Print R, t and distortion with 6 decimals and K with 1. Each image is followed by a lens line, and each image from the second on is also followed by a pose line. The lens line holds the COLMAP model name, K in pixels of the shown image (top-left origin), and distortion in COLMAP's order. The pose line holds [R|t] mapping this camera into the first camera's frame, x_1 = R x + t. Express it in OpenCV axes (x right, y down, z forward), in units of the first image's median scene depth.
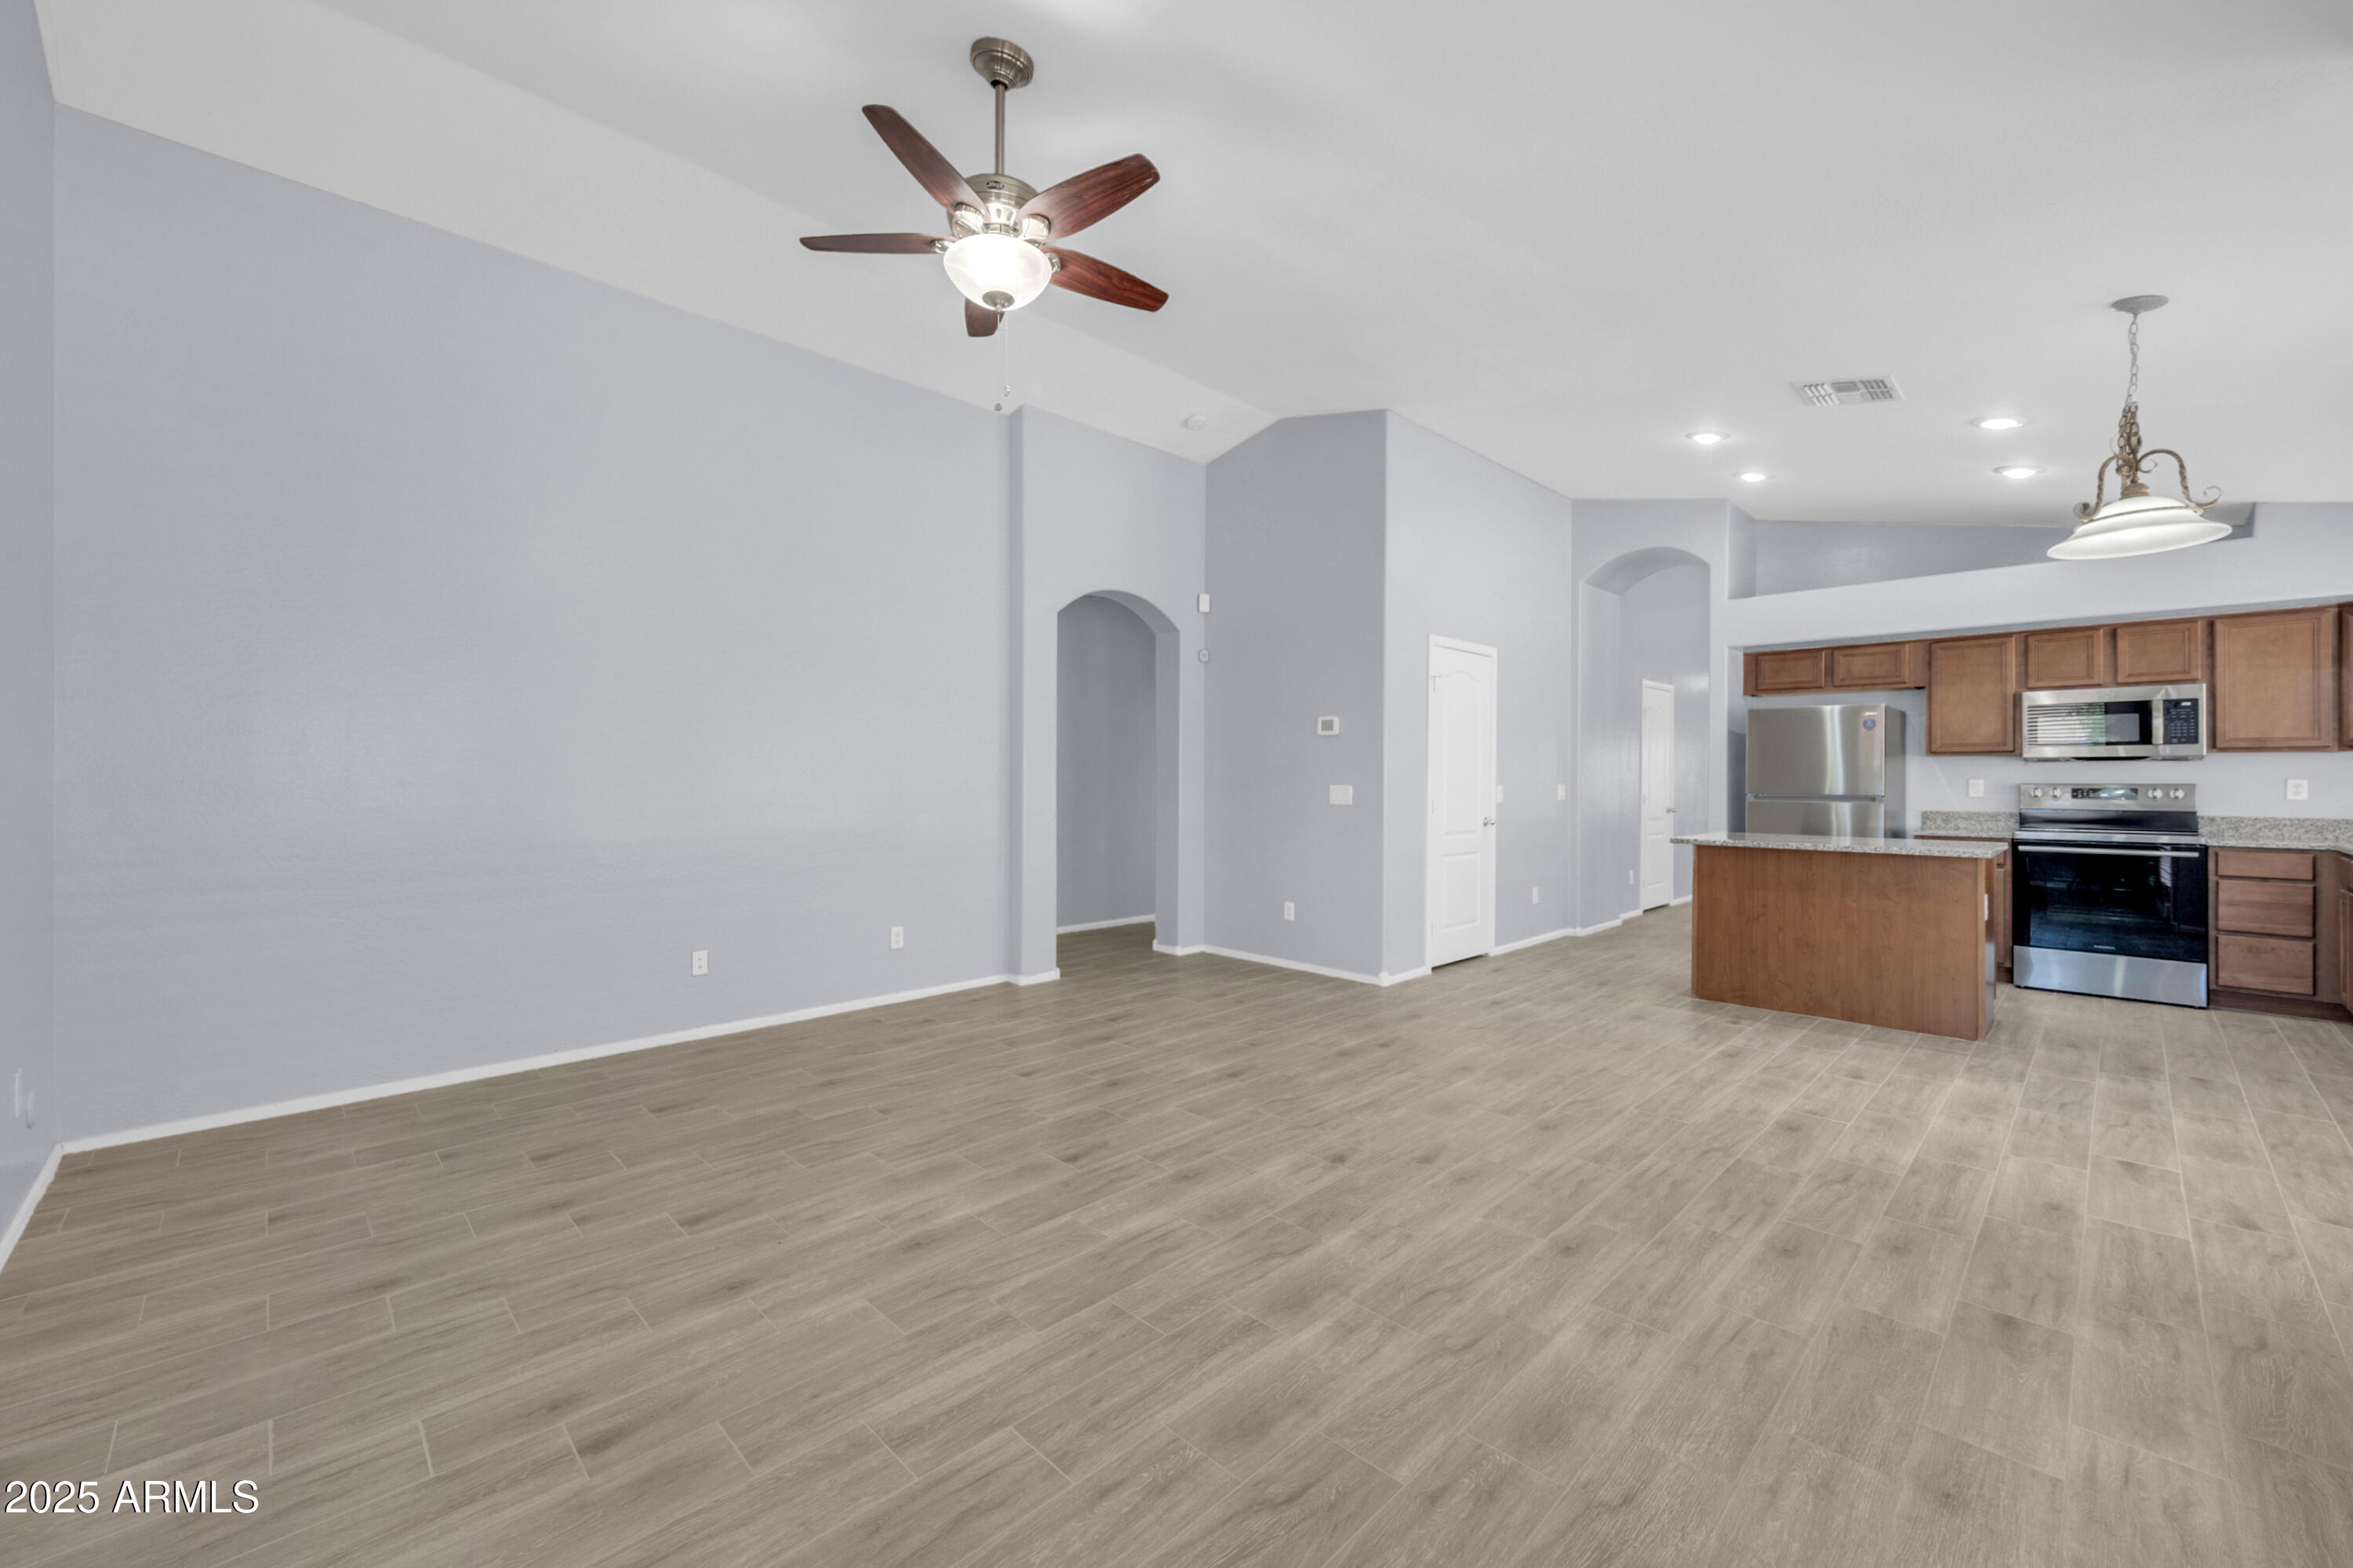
lens RADIAL K [[934.7, 0, 1176.5], [0, 934.7, 784.0], [0, 0, 1]] dist [0.000731, 0.000086]
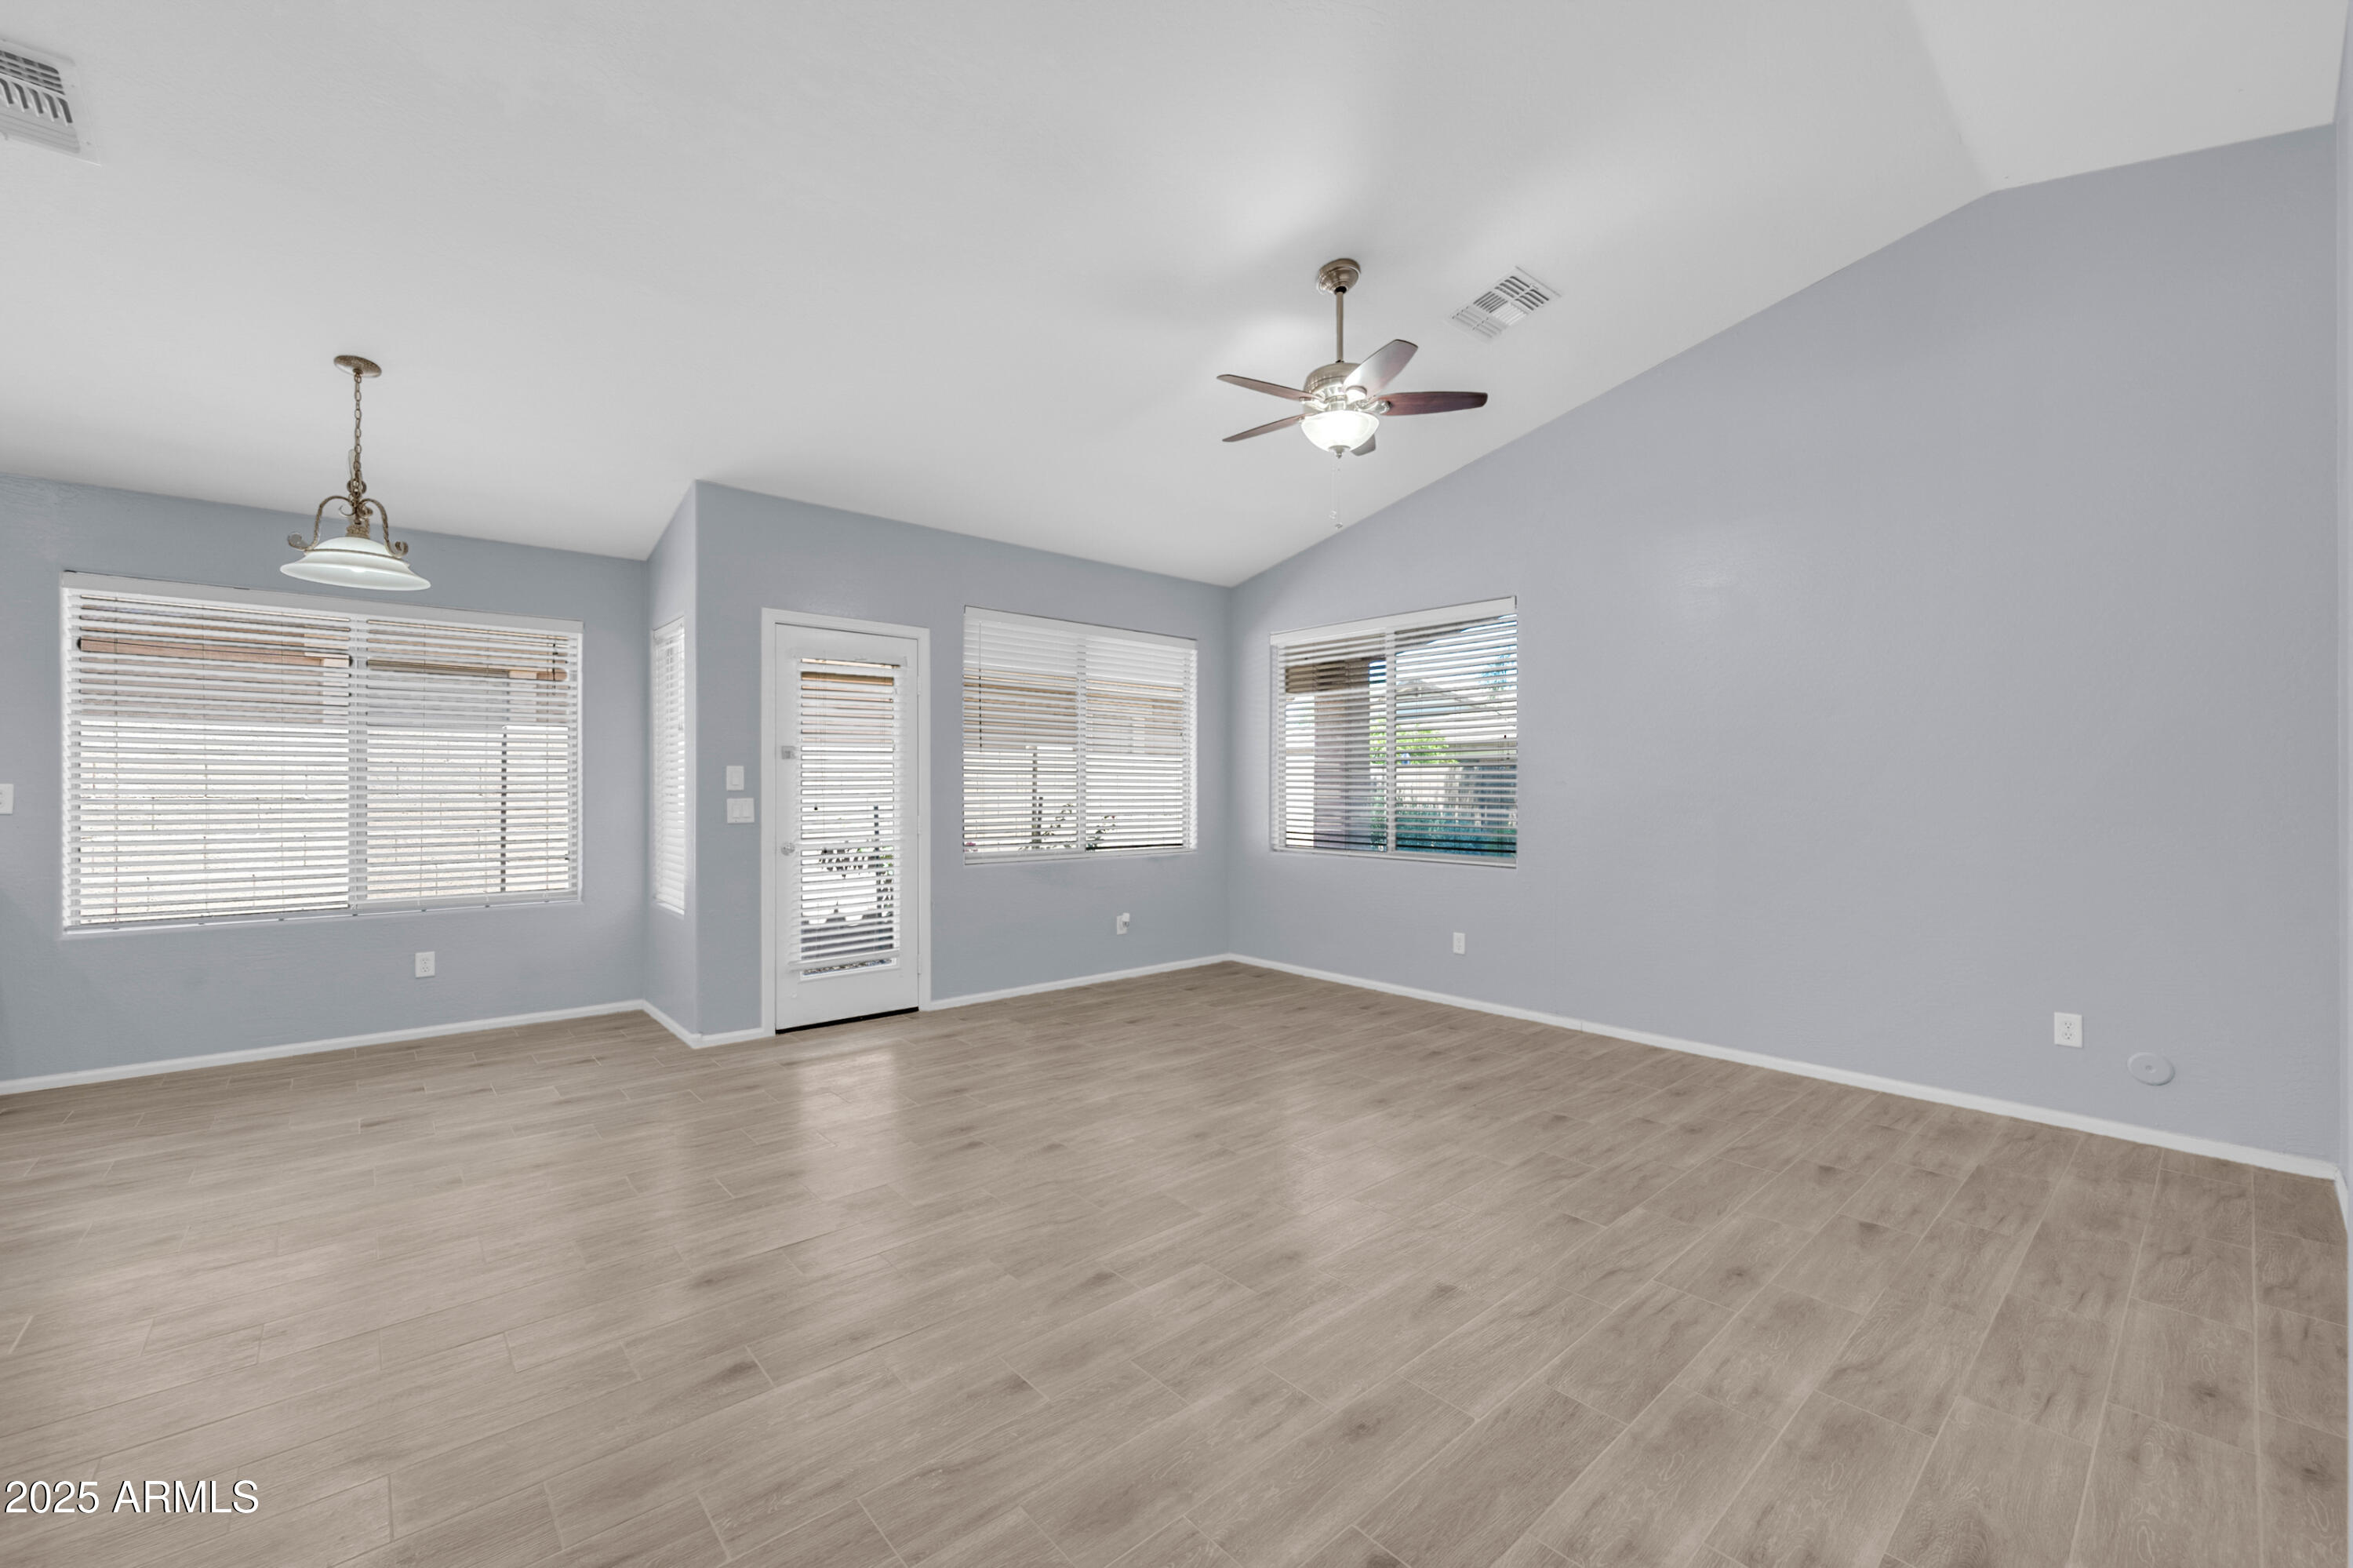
lens RADIAL K [[934.7, 0, 1176.5], [0, 934.7, 784.0], [0, 0, 1]] dist [0.000731, 0.000086]
pose [[-0.998359, -0.005527, 0.056991, -0.024235], [-0.005601, 0.999984, -0.001127, -0.011693], [-0.056984, -0.001444, -0.998374, 1.825184]]
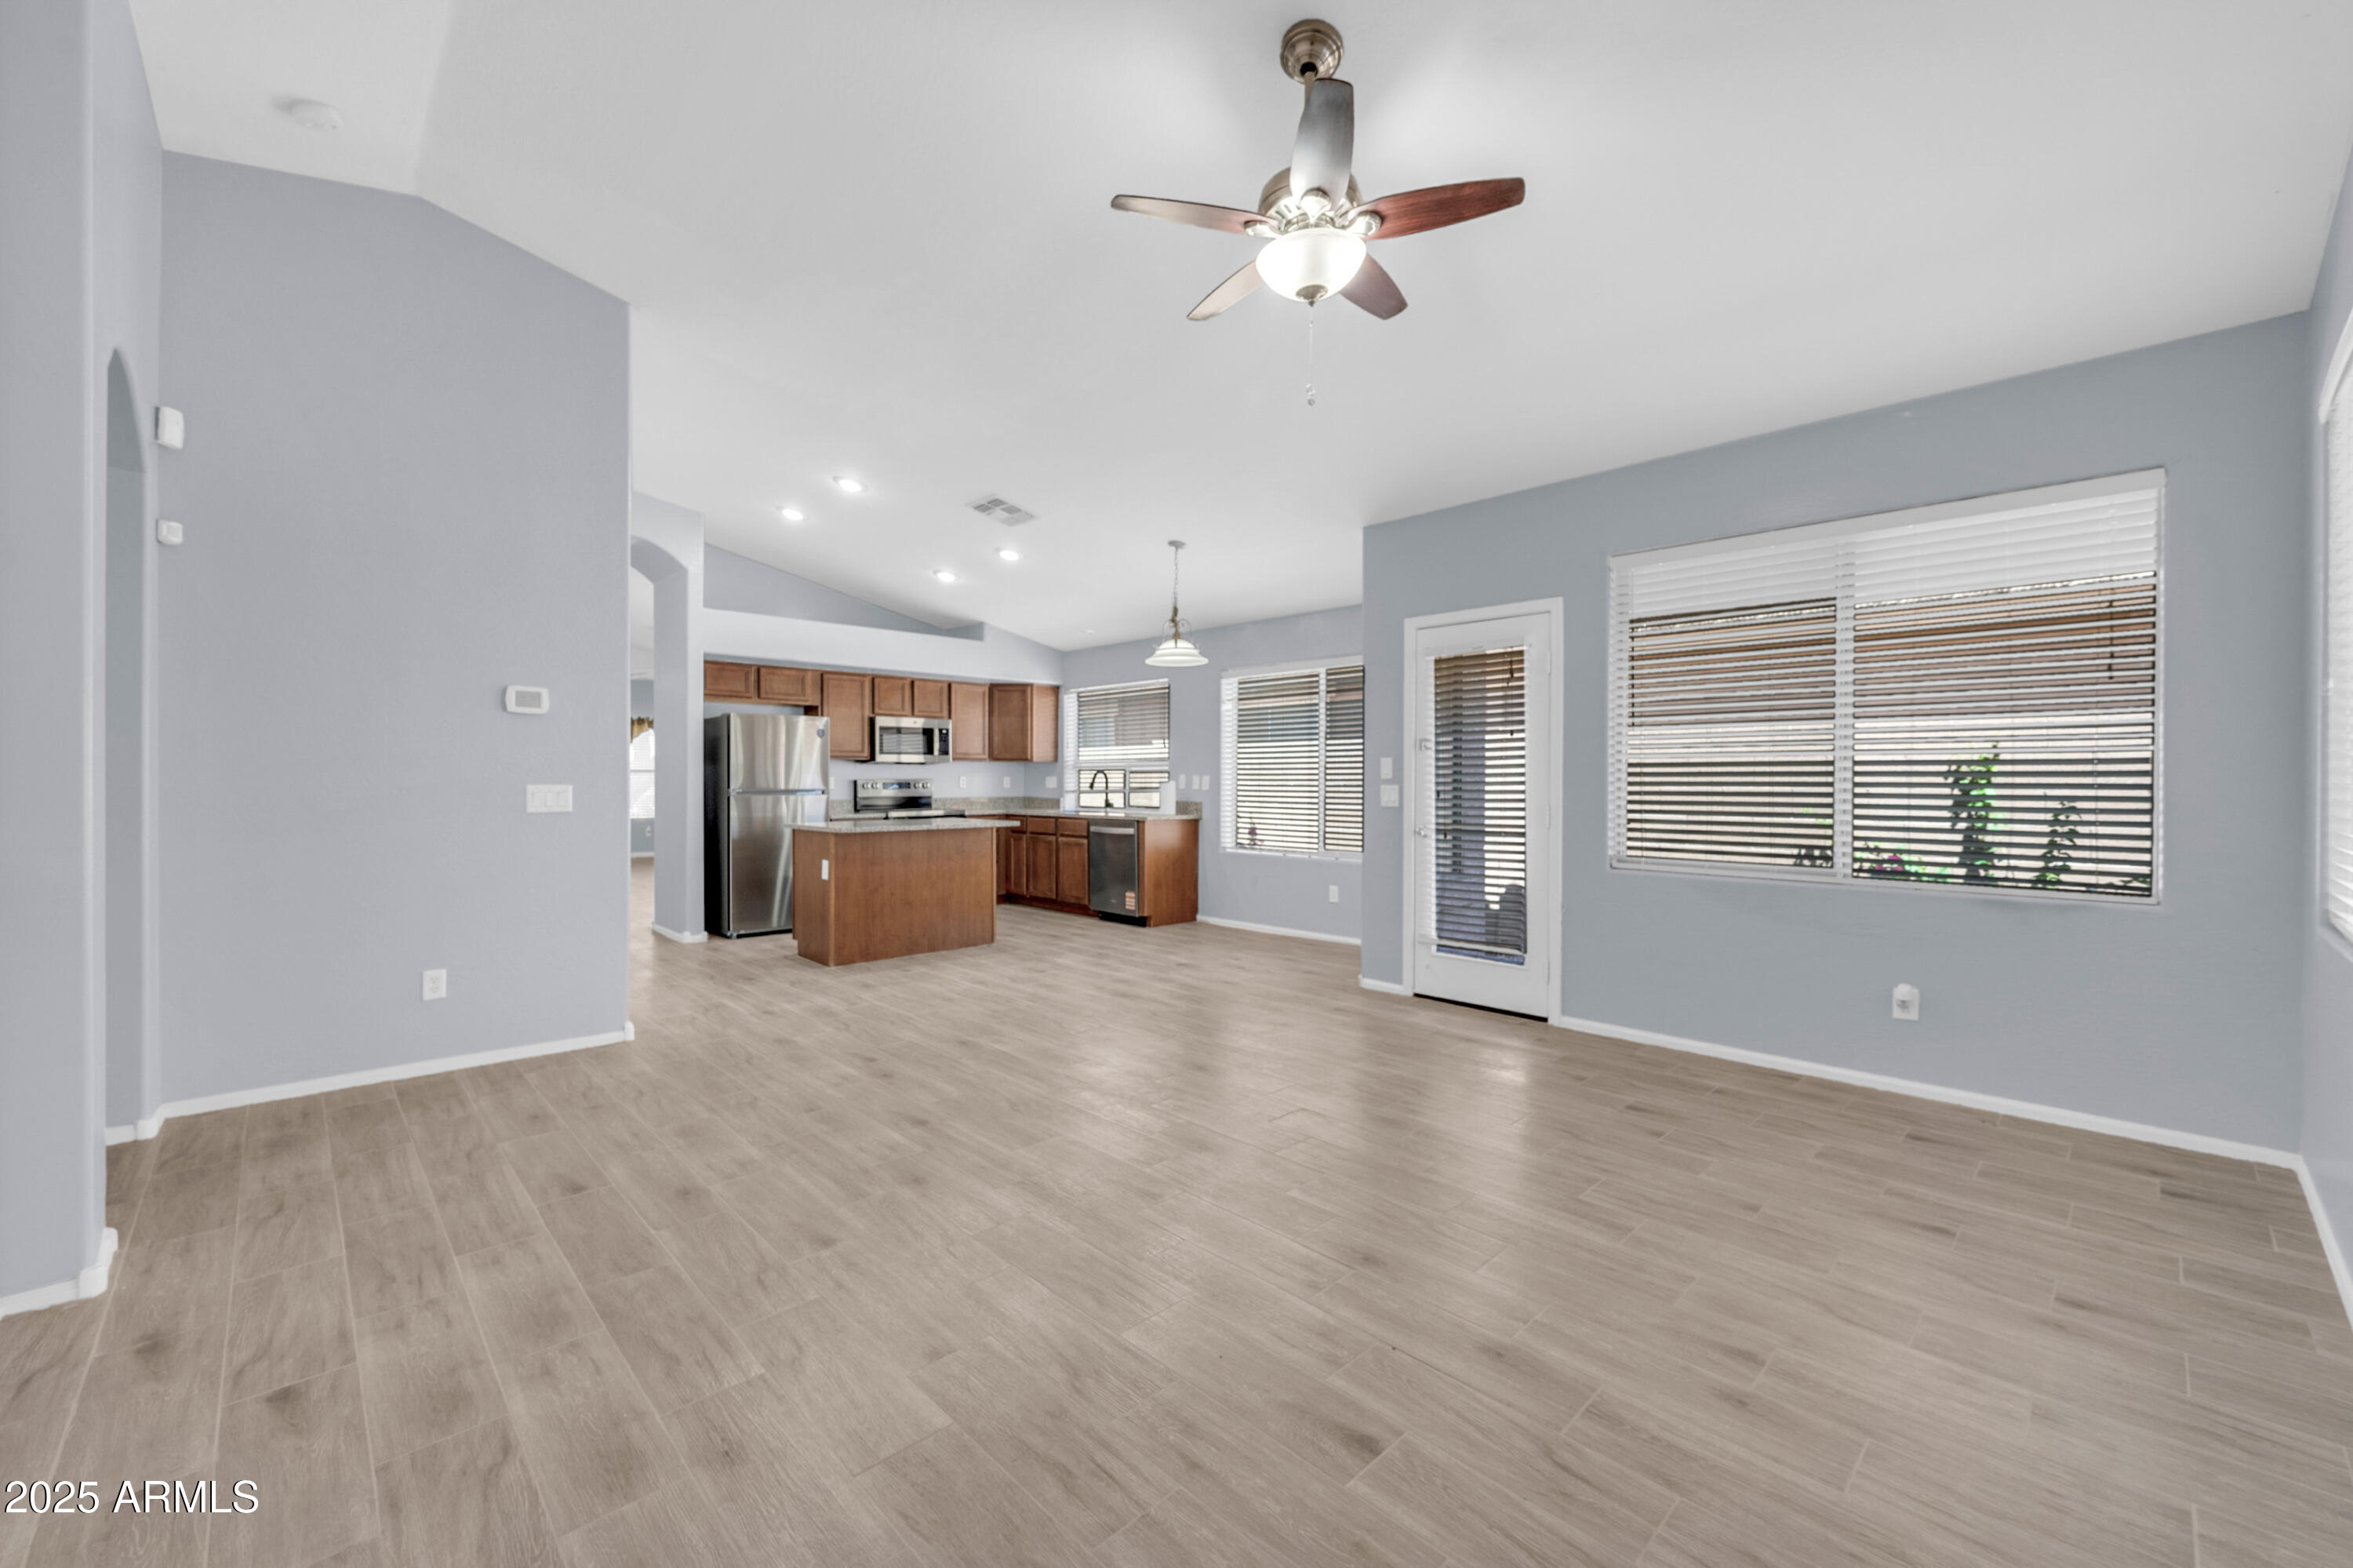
lens RADIAL K [[931.5, 0, 1183.2], [0, 931.5, 779.2], [0, 0, 1]] dist [0.000082, 0.000106]
pose [[0.008514, -0.002900, 0.999960, -0.898045], [0.003330, 0.999990, 0.002872, -0.005697], [-0.999958, 0.003306, 0.008524, 0.854112]]
